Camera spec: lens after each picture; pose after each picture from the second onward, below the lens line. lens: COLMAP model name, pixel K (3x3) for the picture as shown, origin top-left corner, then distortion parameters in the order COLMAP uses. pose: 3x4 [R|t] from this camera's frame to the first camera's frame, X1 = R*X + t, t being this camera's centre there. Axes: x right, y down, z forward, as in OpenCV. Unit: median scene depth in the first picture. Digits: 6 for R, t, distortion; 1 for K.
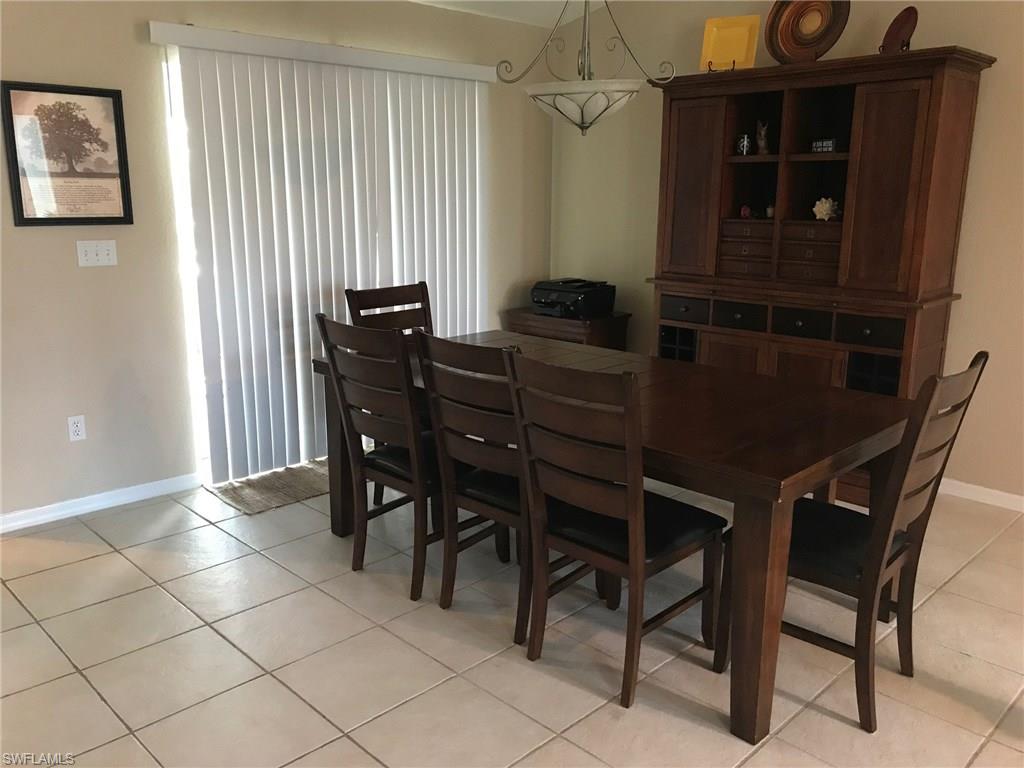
lens RADIAL K [[842.0, 0, 512.5], [0, 842.0, 374.6], [0, 0, 1]] dist [0.013282, -0.010986]
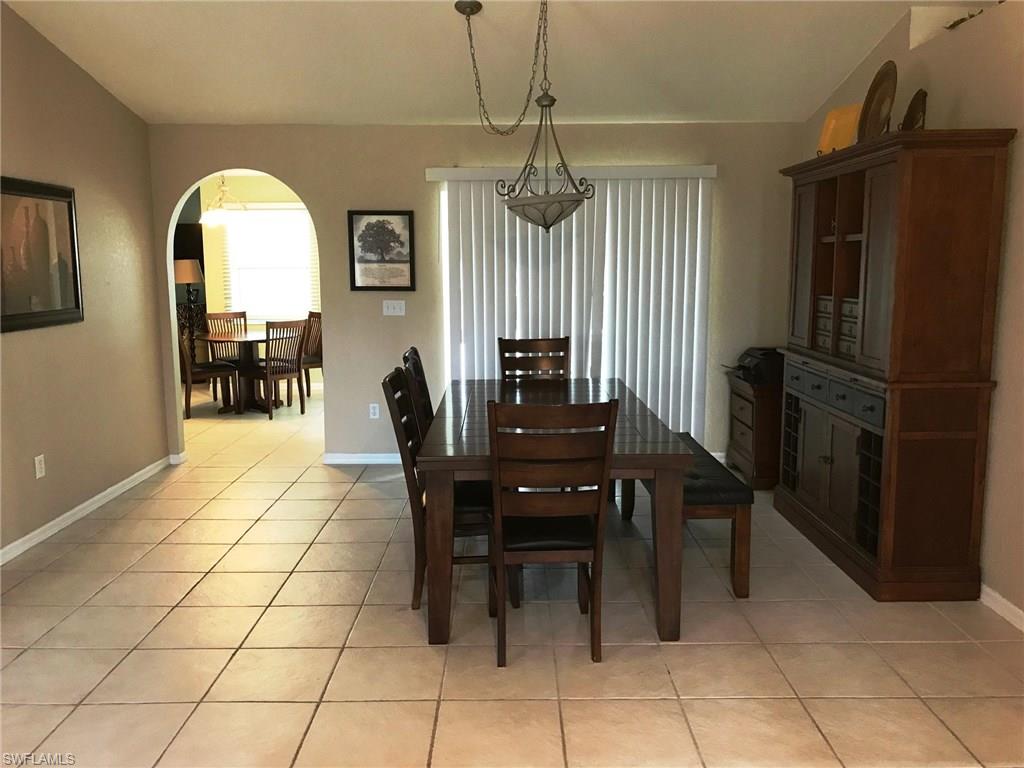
lens RADIAL K [[842.0, 0, 513.4], [0, 842.0, 390.8], [0, 0, 1]] dist [0.013282, -0.010986]
pose [[0.710922, 0.099172, -0.696244, 0.854125], [-0.144056, 0.989550, -0.006143, -0.006055], [0.688359, 0.104666, 0.717779, -0.010929]]
